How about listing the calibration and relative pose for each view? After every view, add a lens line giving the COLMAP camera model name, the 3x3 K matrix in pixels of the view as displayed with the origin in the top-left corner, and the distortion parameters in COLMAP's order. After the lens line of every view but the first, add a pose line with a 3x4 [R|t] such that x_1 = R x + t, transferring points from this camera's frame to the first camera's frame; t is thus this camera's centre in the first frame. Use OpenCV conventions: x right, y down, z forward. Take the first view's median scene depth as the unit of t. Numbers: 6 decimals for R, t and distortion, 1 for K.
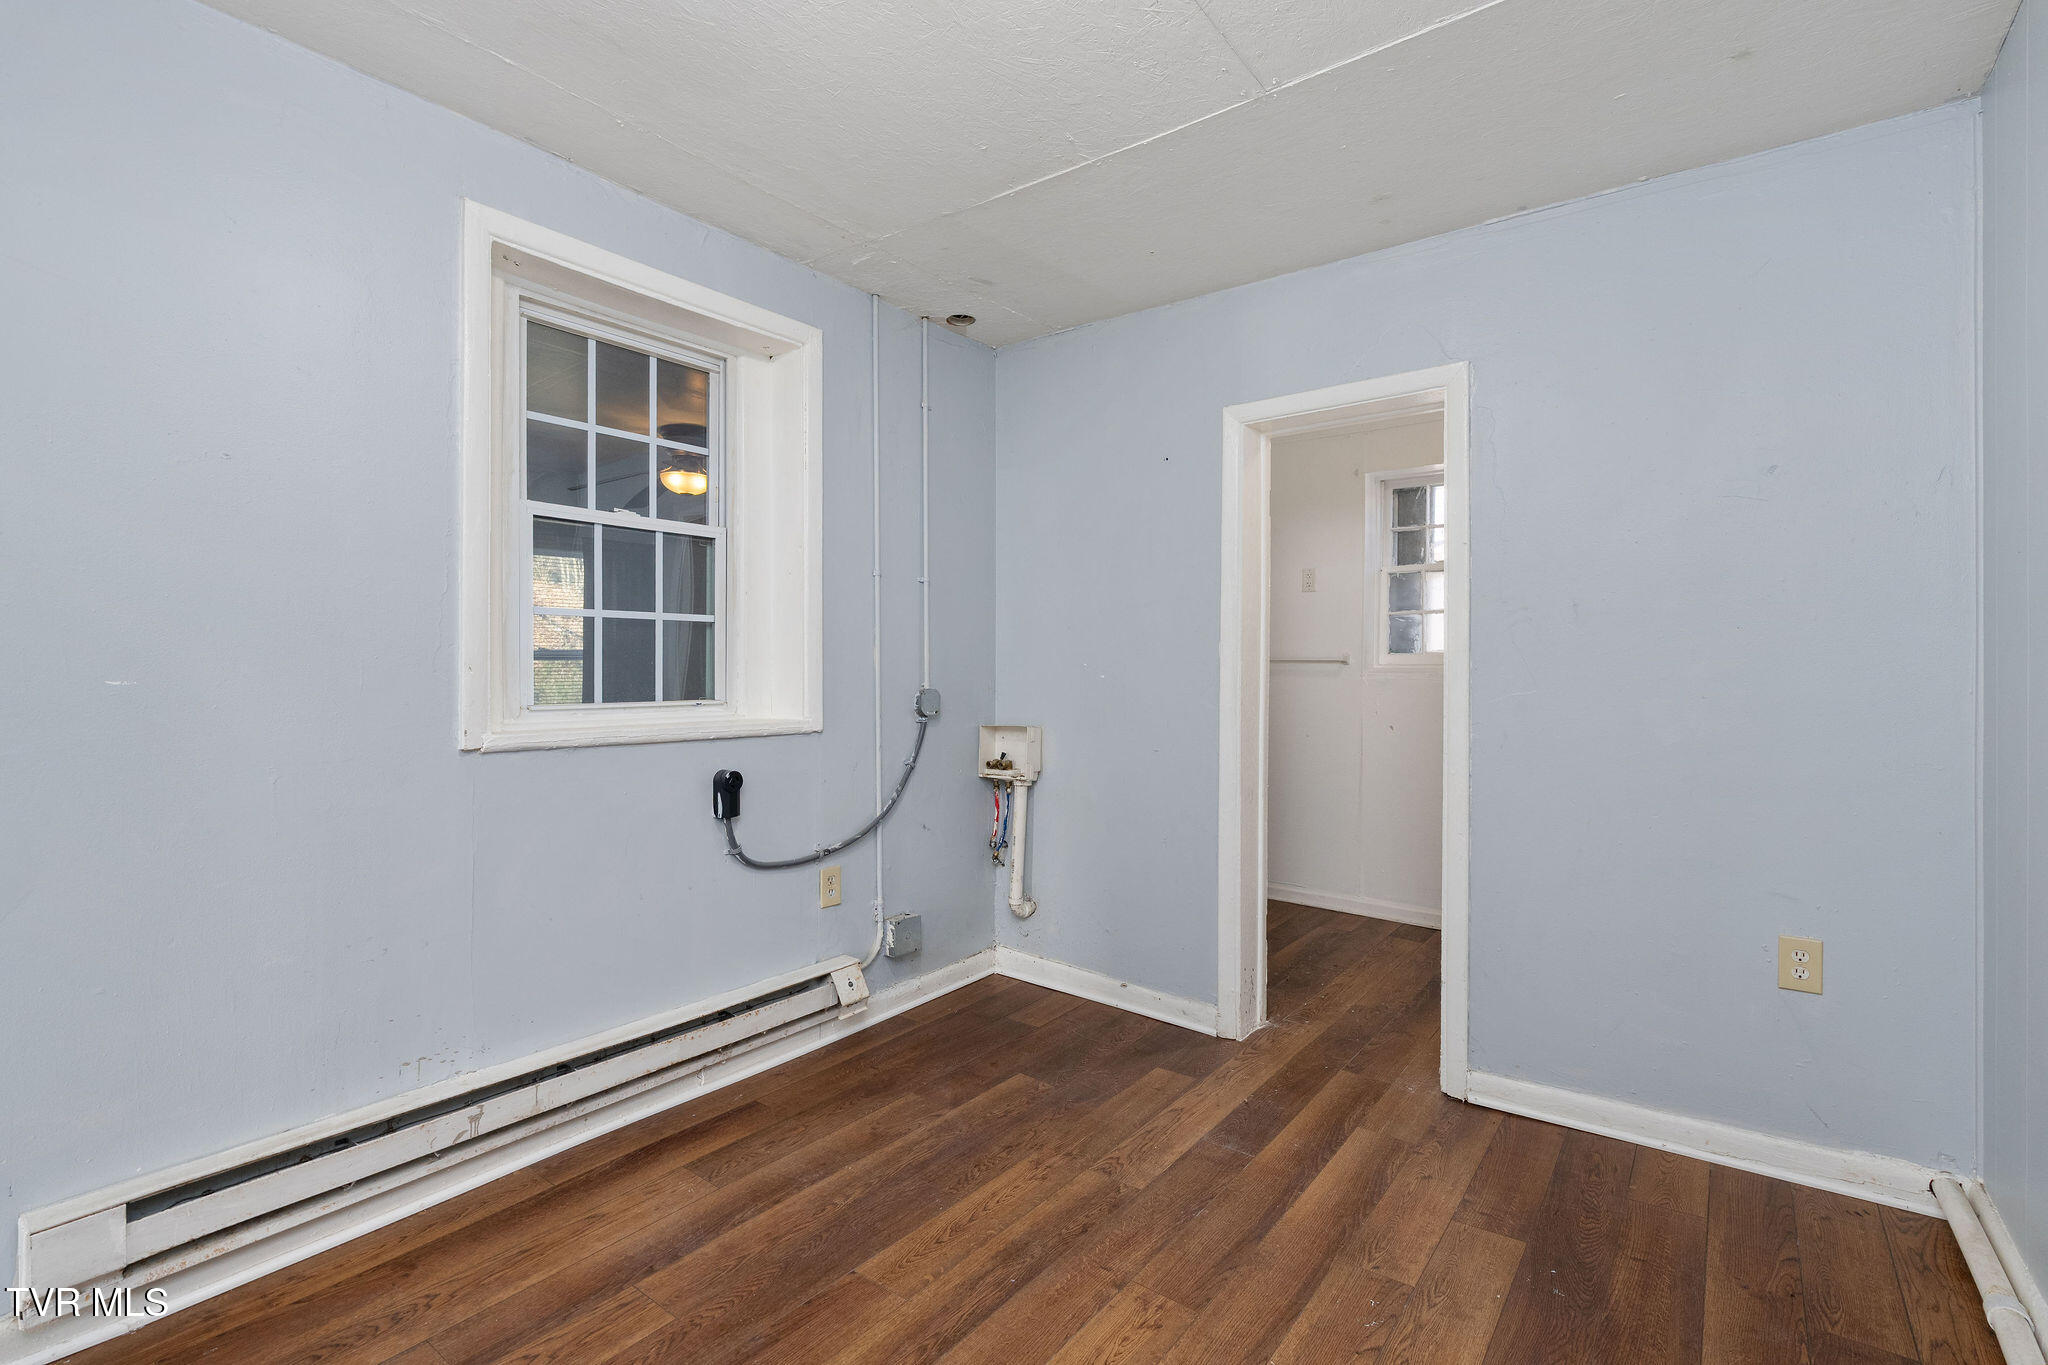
lens RADIAL K [[905.5, 0, 1028.5], [0, 905.5, 677.3], [0, 0, 1]] dist [-0.002273, 0.000205]
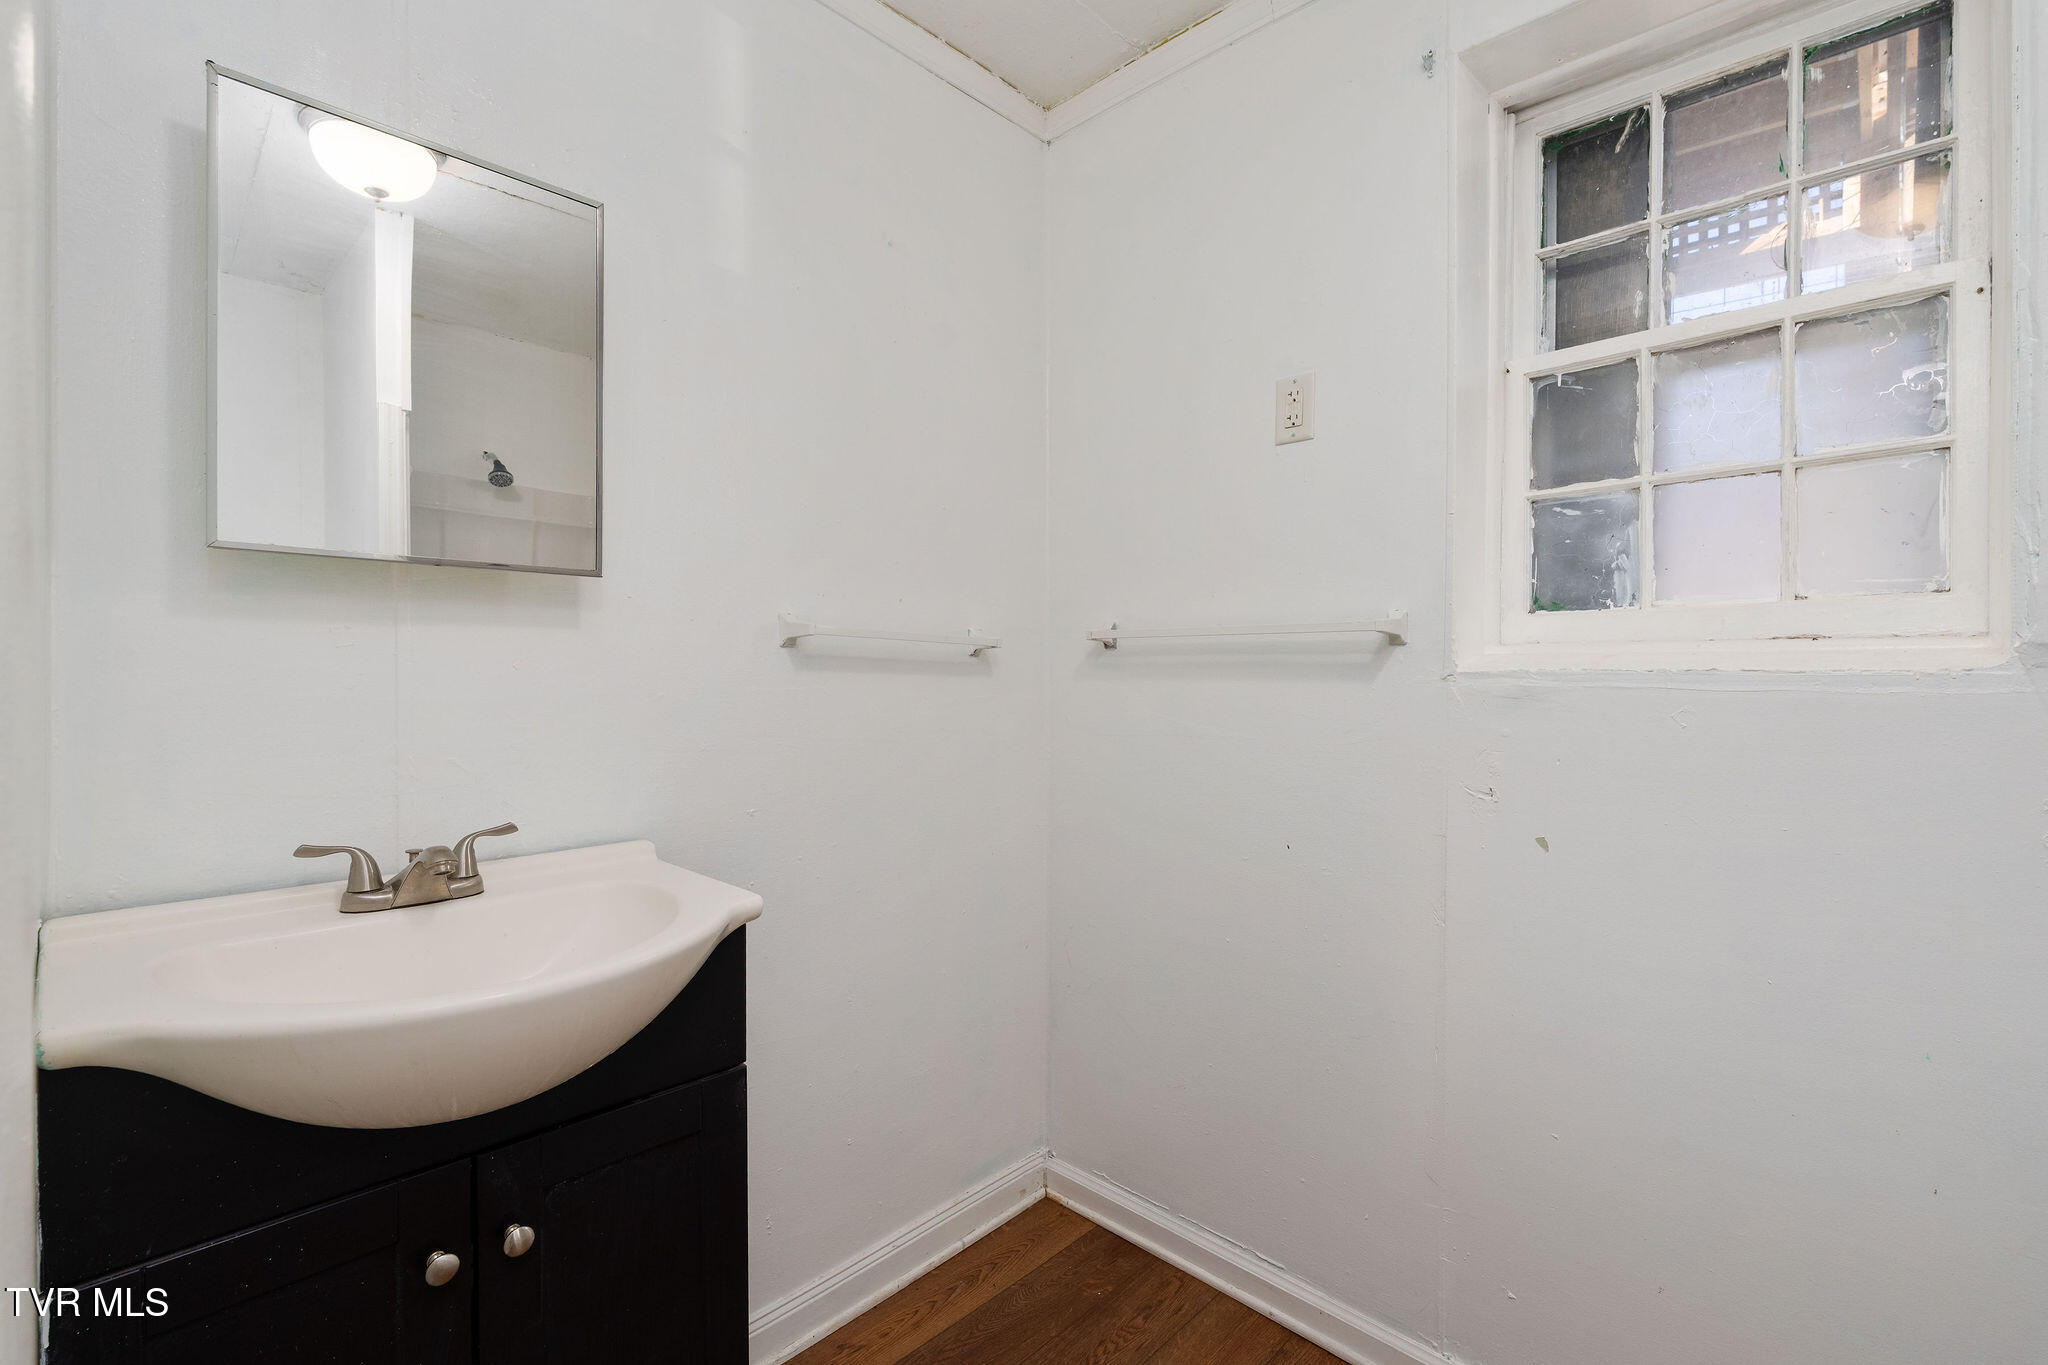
lens RADIAL K [[905.5, 0, 997.1], [0, 905.5, 652.6], [0, 0, 1]] dist [-0.002273, 0.000205]
pose [[0.994510, -0.003516, -0.104587, 0.026475], [0.002685, 0.999964, -0.008082, -0.000967], [0.104611, 0.007757, 0.994483, 0.072620]]
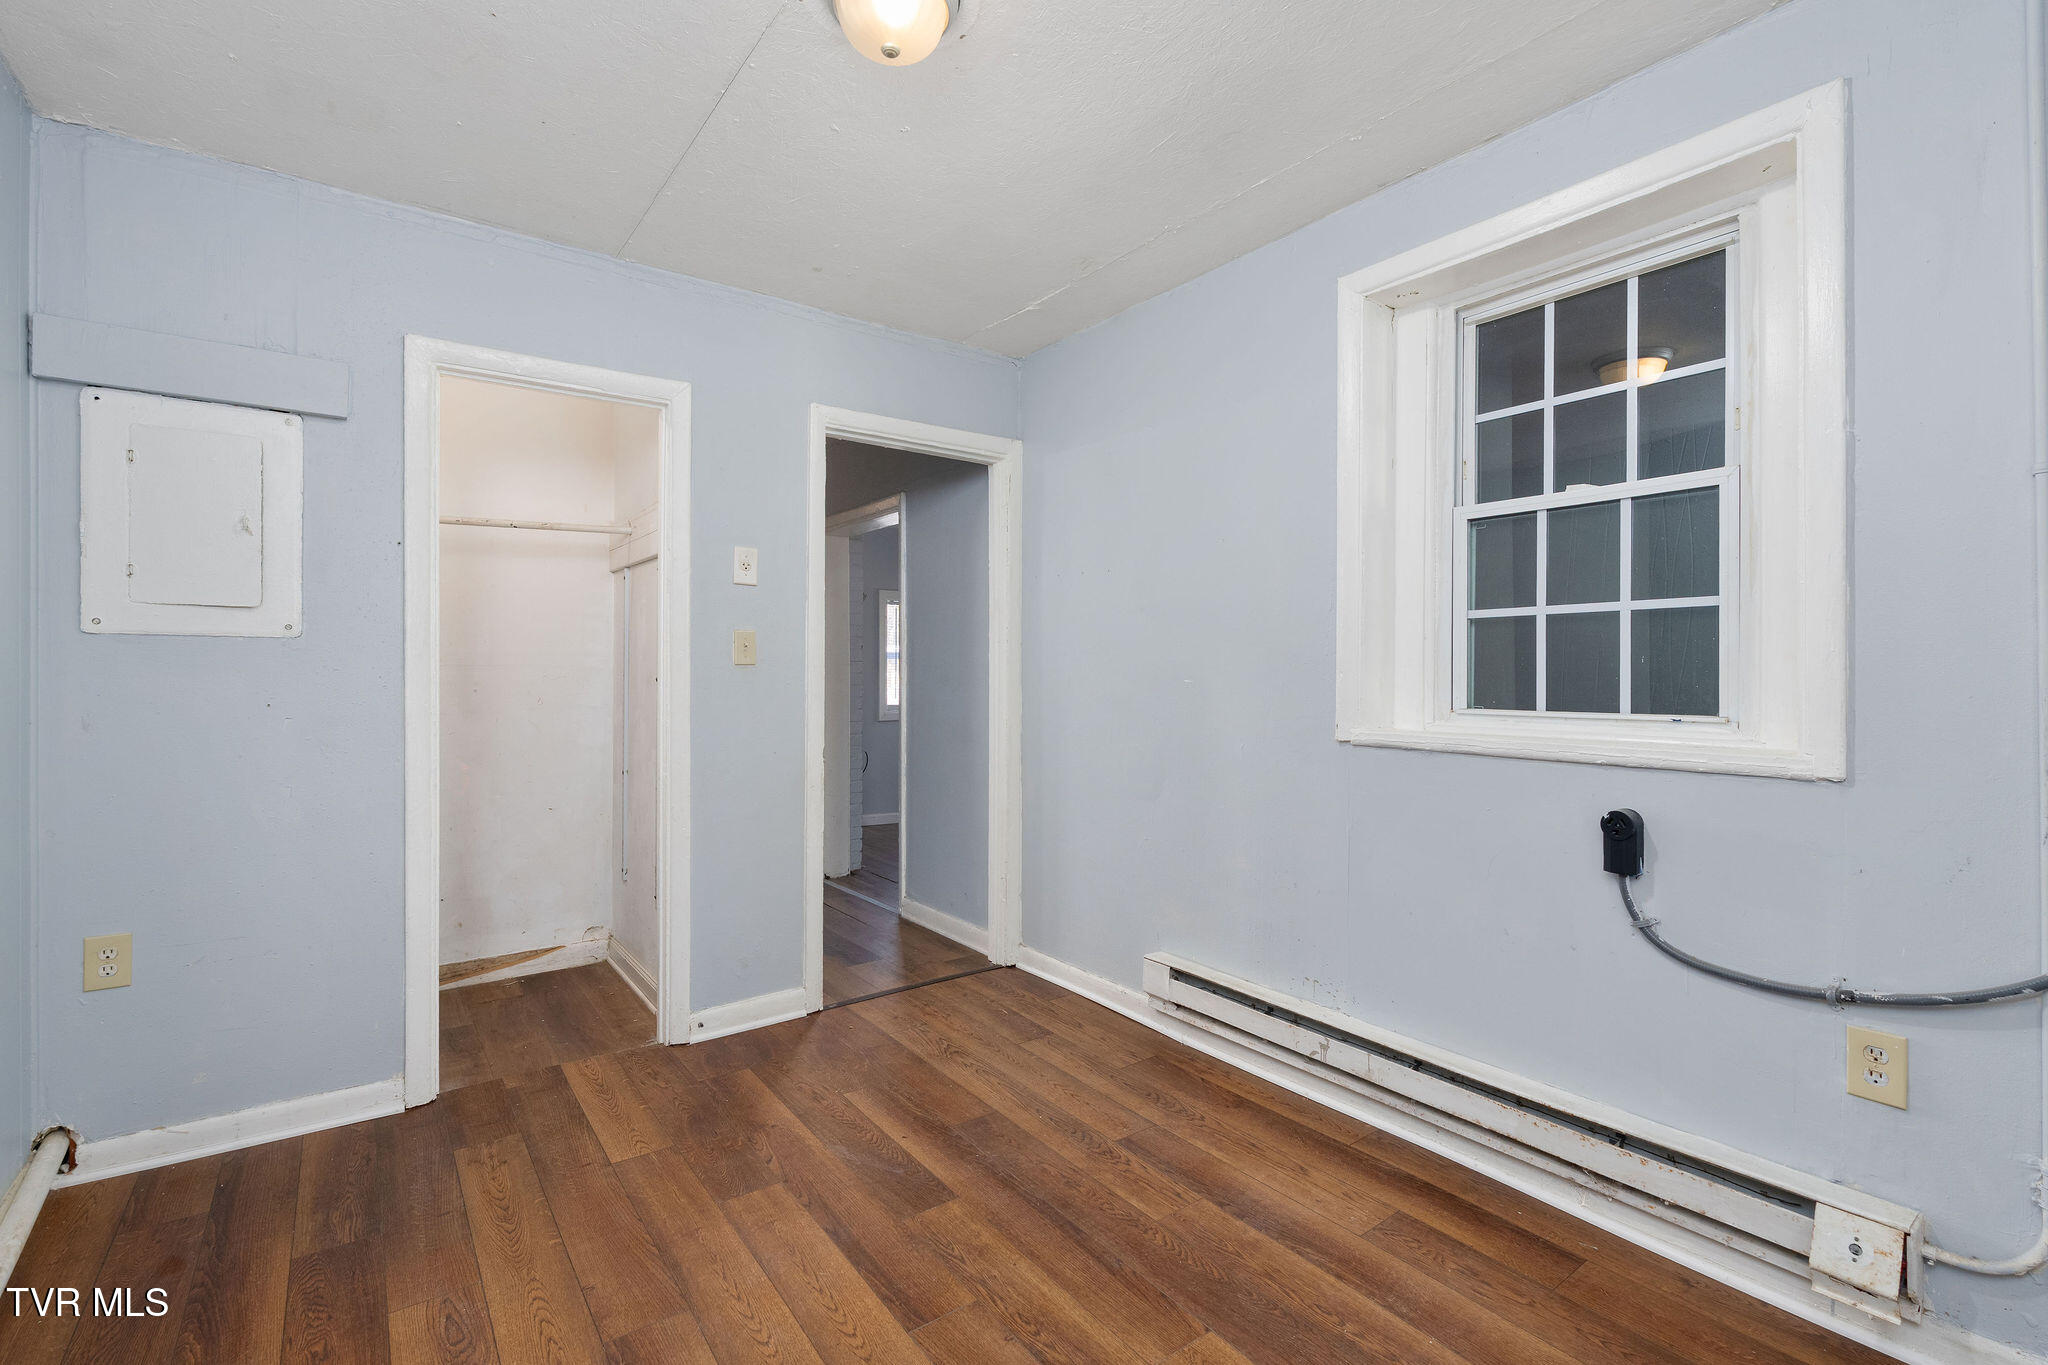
lens RADIAL K [[905.5, 0, 1028.3], [0, 905.5, 678.6], [0, 0, 1]] dist [-0.002273, 0.000205]
pose [[-0.264066, 0.004668, -0.964493, 0.582297], [-0.007339, 0.999950, 0.006849, -0.006326], [0.964477, 0.008887, -0.264019, 0.838597]]
